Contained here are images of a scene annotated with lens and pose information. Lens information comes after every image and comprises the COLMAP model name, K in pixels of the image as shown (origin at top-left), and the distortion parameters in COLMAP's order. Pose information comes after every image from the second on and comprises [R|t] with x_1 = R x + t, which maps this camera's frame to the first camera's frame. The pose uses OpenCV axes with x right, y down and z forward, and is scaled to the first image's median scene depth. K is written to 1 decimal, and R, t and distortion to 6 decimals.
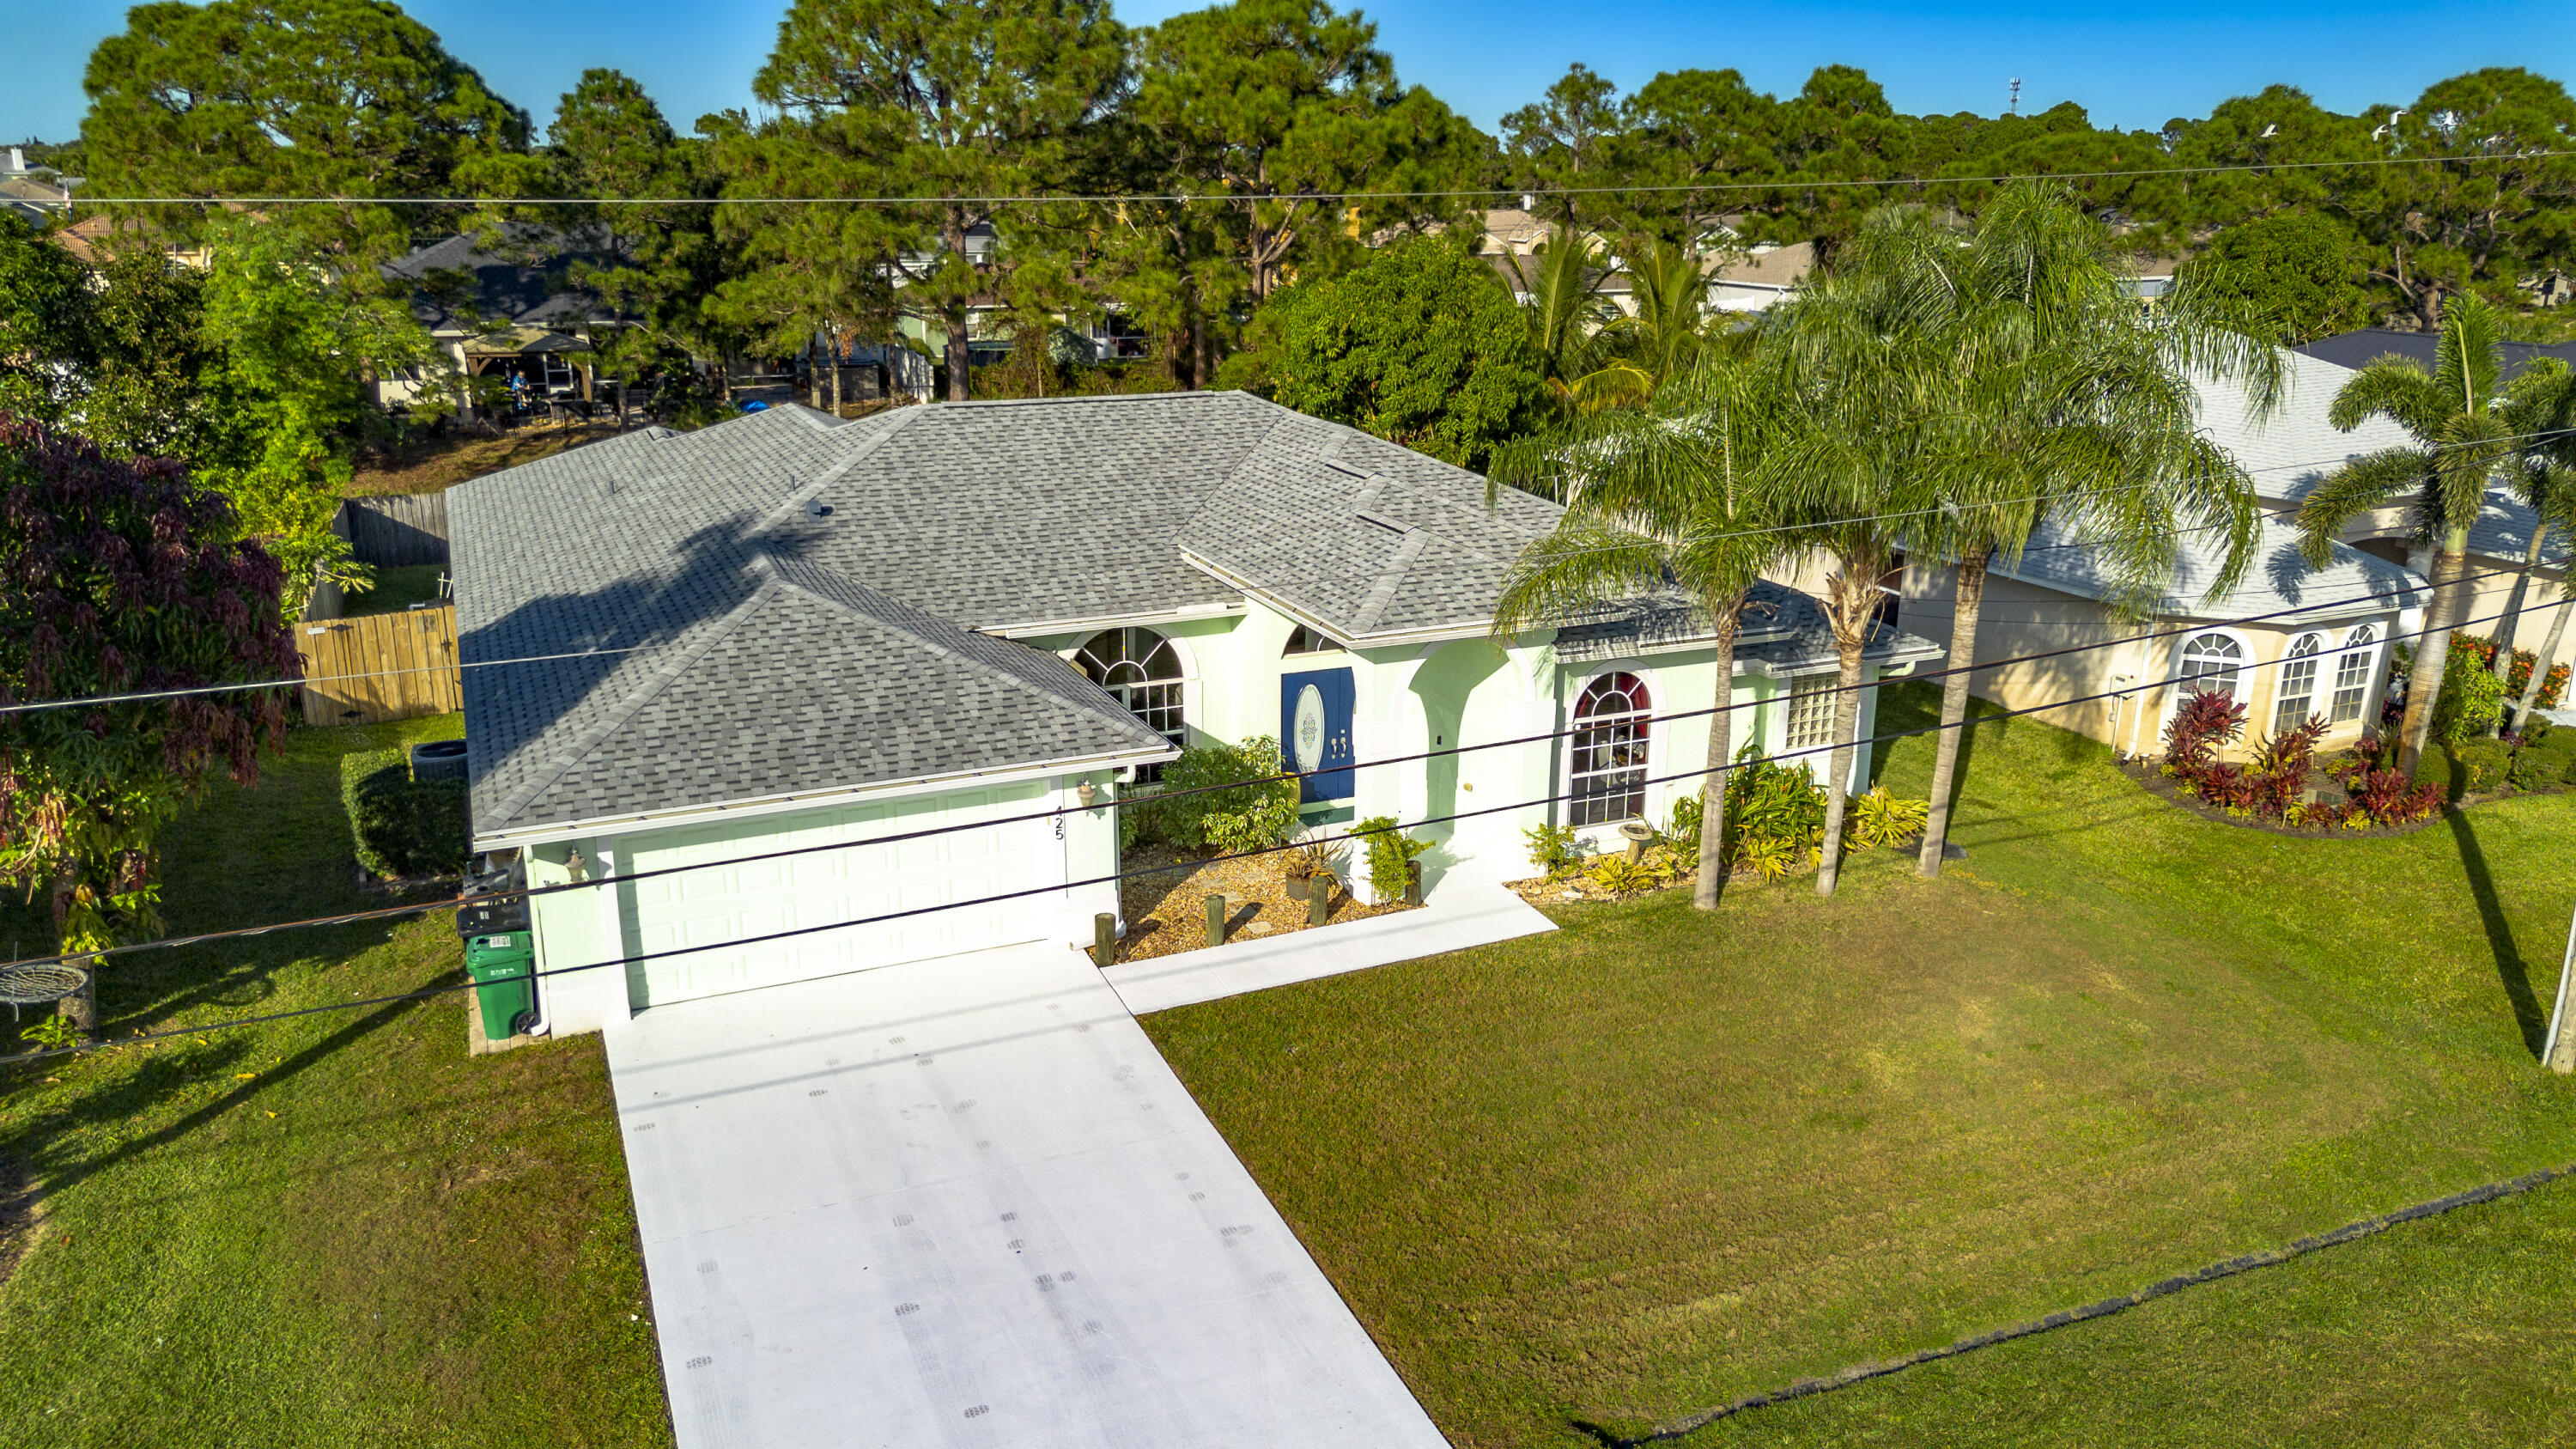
lens RADIAL K [[1830.5, 0, 1289.5], [0, 1830.5, 715.7], [0, 0, 1]] dist [0.078184, -0.071370]
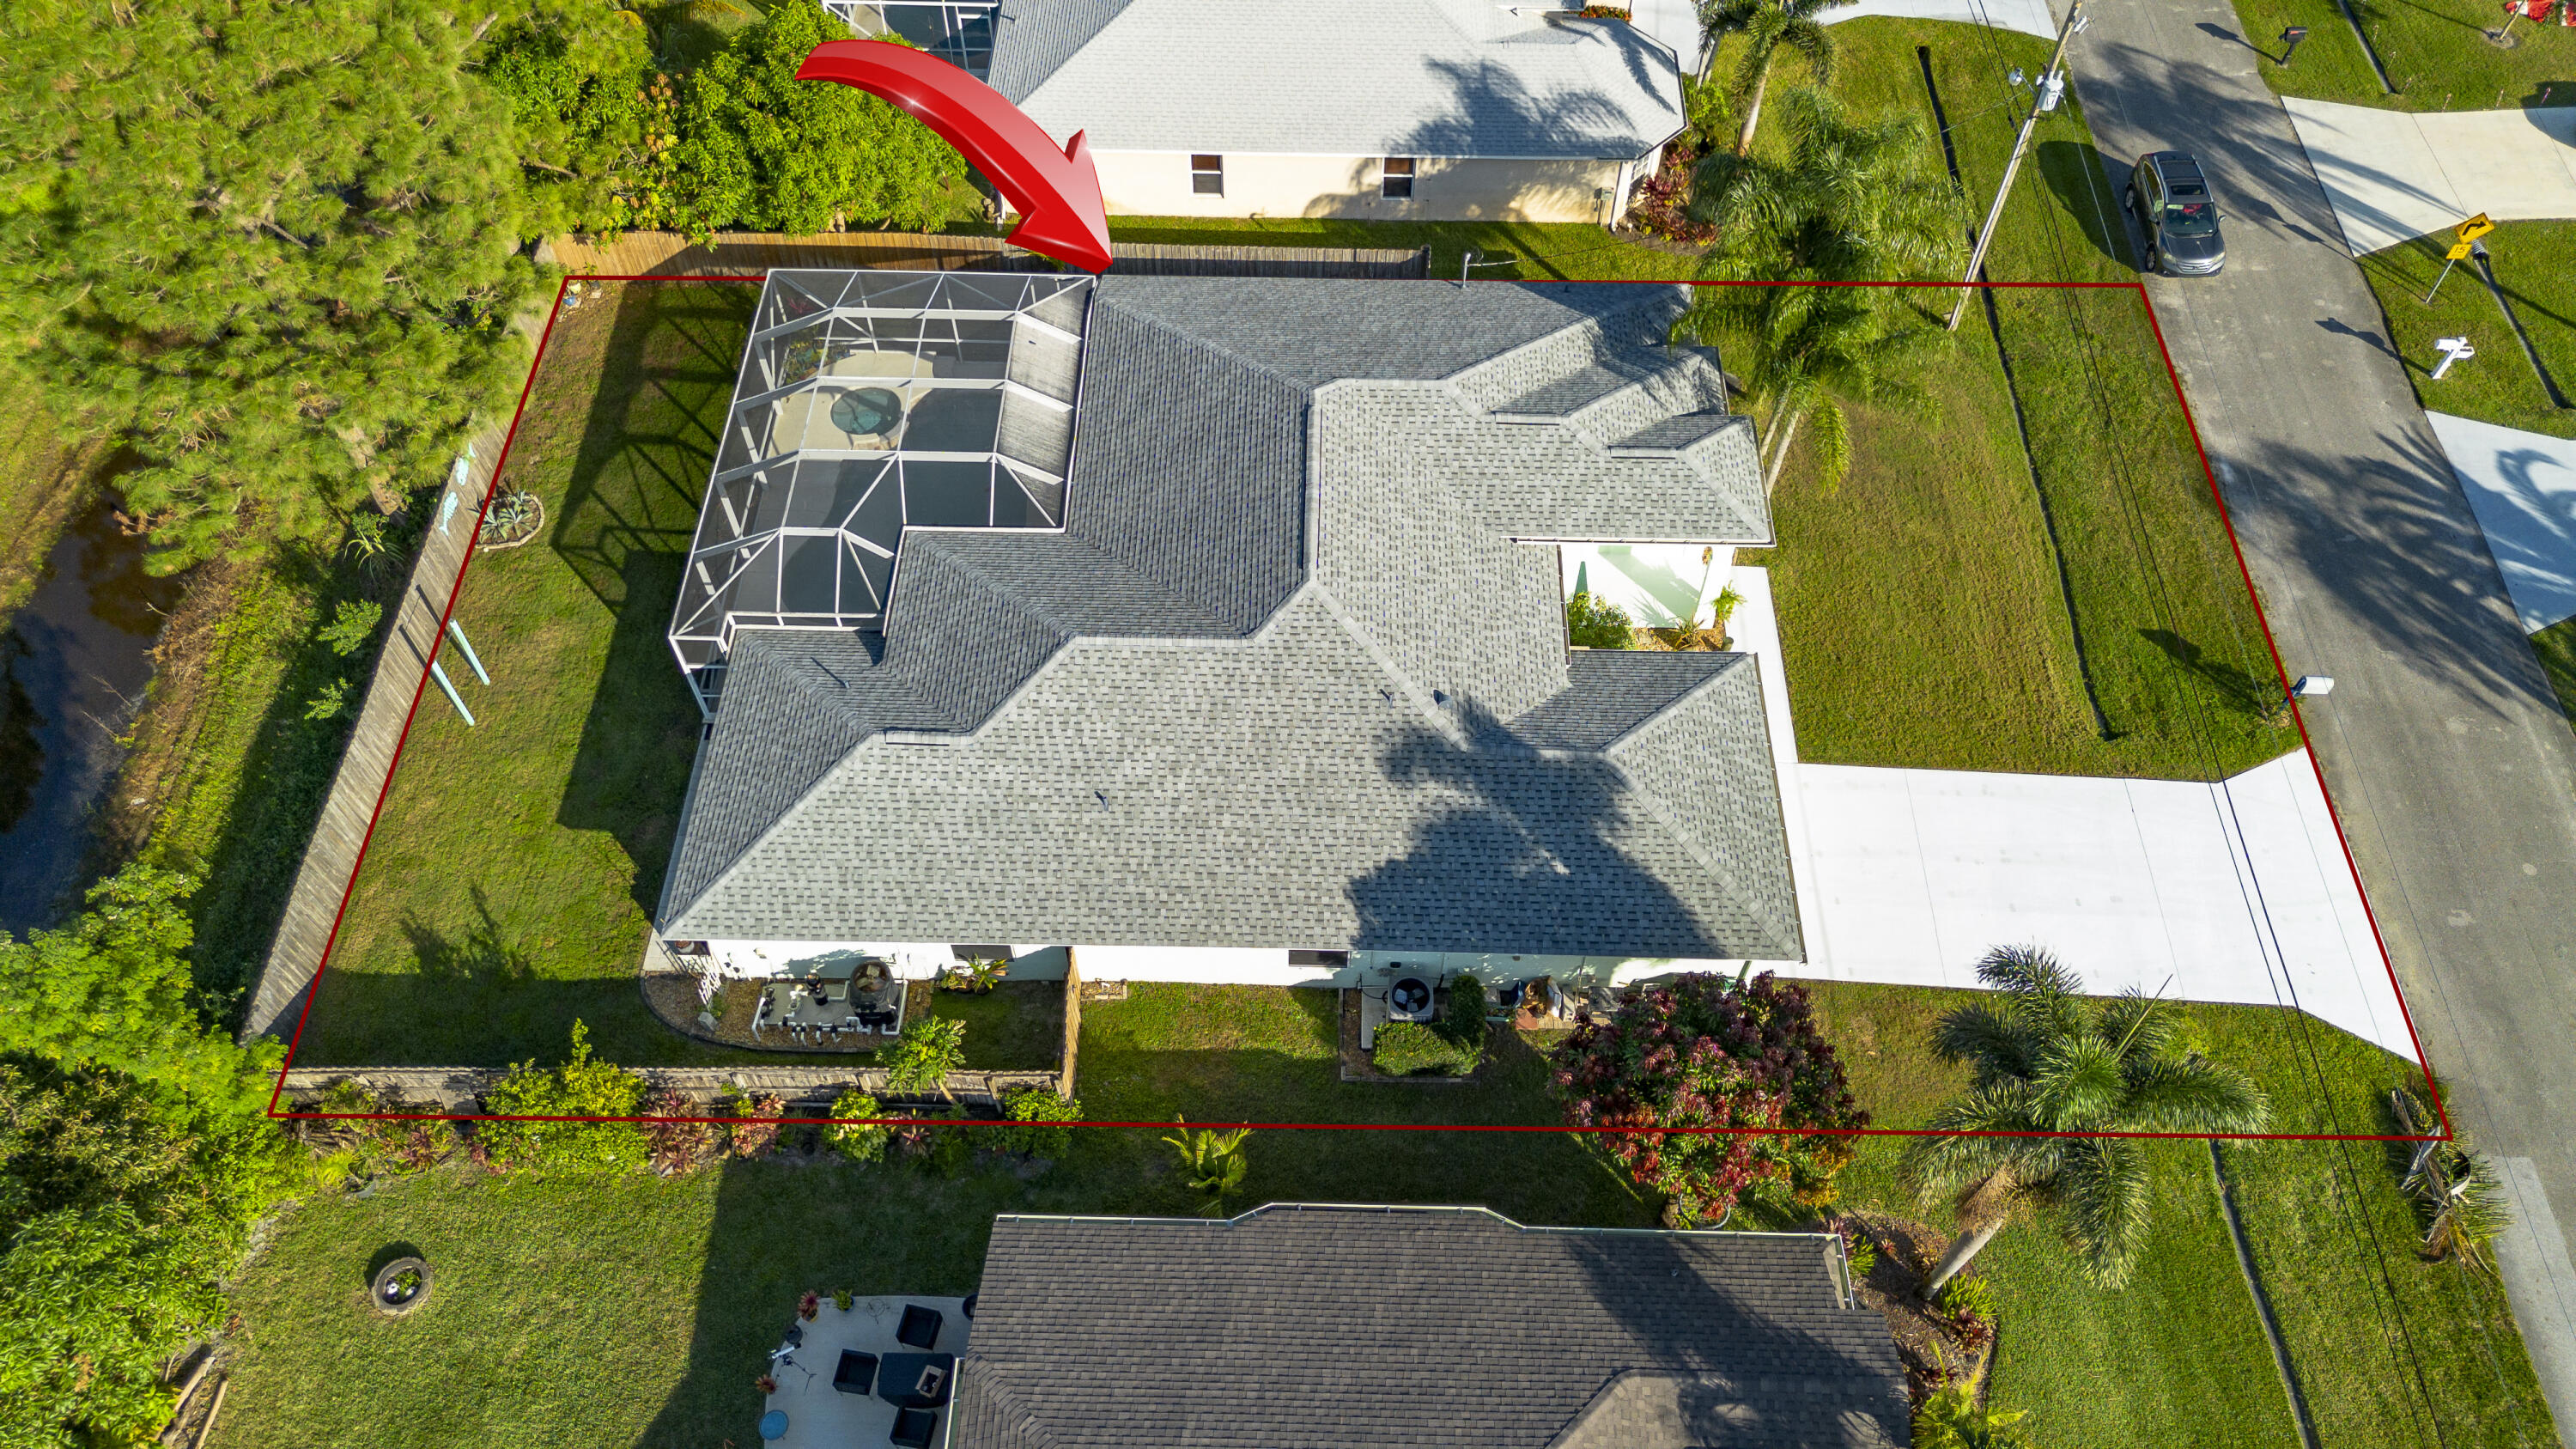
lens RADIAL K [[1830.5, 0, 1289.5], [0, 1830.5, 715.7], [0, 0, 1]] dist [0.078184, -0.071370]
pose [[0.431288, -0.737404, 0.519832, -1.247138], [0.260295, 0.653373, 0.710879, -1.350825], [-0.863850, -0.171284, 0.473735, 0.504459]]
